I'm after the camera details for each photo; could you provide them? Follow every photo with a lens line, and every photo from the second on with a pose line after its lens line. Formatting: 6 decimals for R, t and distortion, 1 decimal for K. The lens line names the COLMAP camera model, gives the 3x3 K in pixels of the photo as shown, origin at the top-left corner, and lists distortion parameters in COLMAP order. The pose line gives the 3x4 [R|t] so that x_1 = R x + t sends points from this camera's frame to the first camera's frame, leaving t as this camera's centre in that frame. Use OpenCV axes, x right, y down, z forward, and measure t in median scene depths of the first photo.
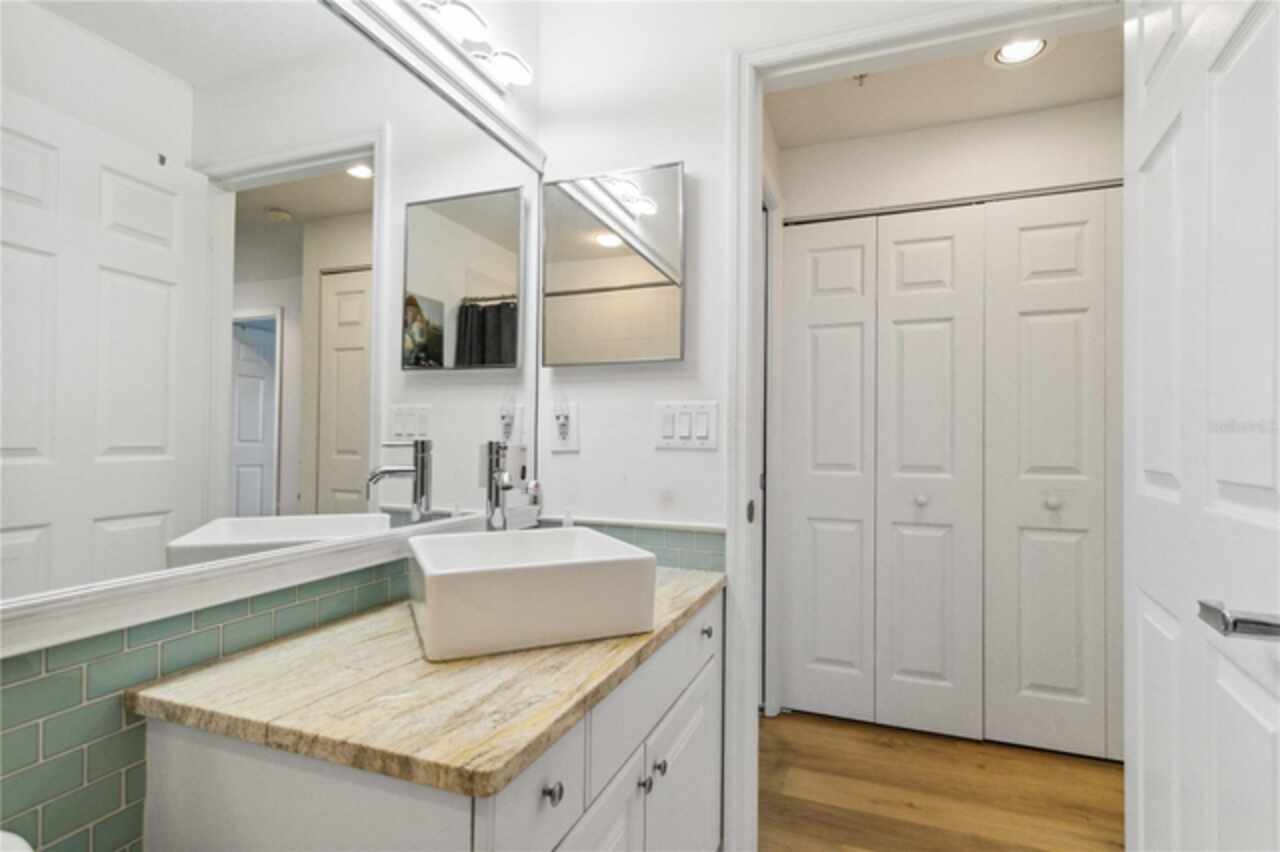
lens RADIAL K [[604.7, 0, 641.6], [0, 604.7, 429.9], [0, 0, 1]] dist [0.001285, -0.000226]
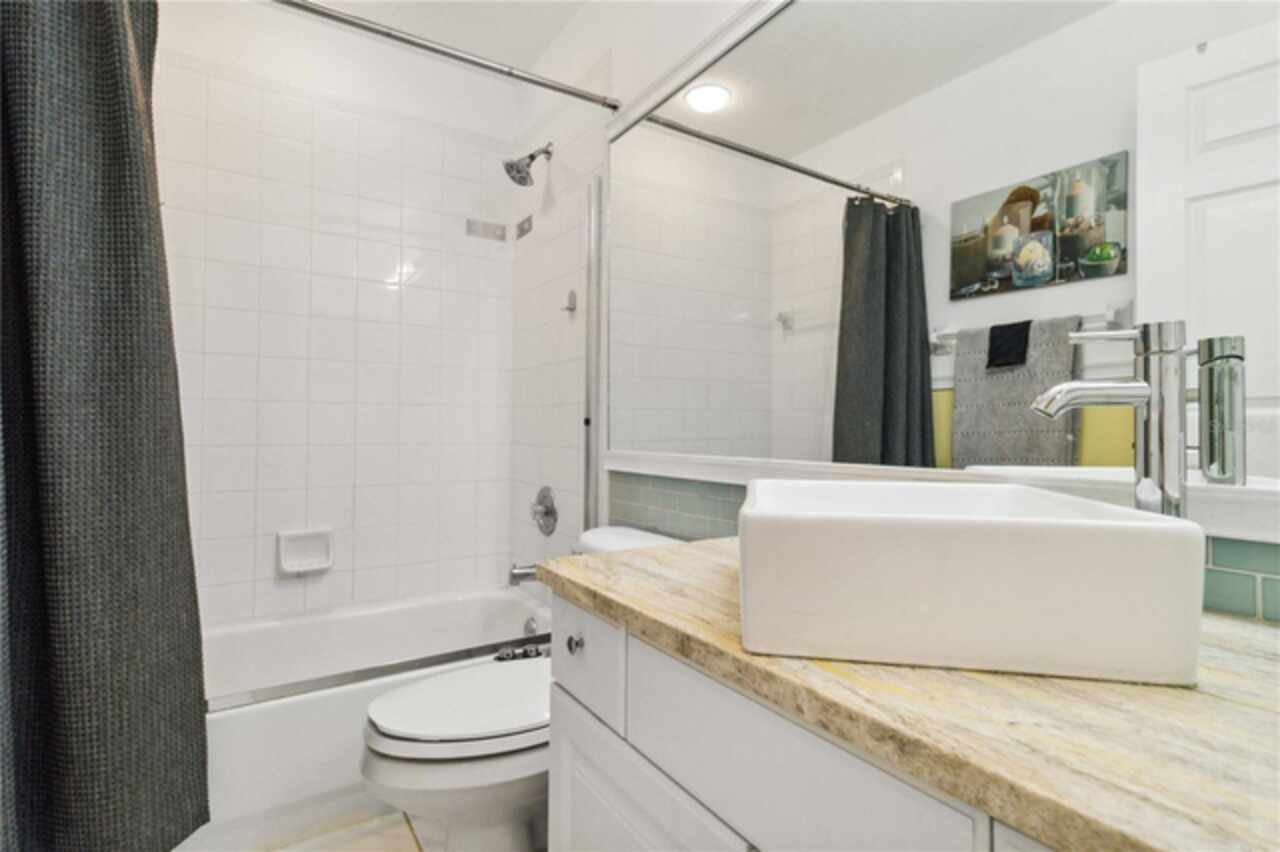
lens RADIAL K [[604.7, 0, 638.2], [0, 604.7, 425.7], [0, 0, 1]] dist [0.001285, -0.000226]
pose [[-0.576954, -0.011433, -0.816697, 0.584012], [0.007653, 0.999782, -0.019402, 0.157704], [0.816741, -0.017444, -0.576741, 1.393352]]
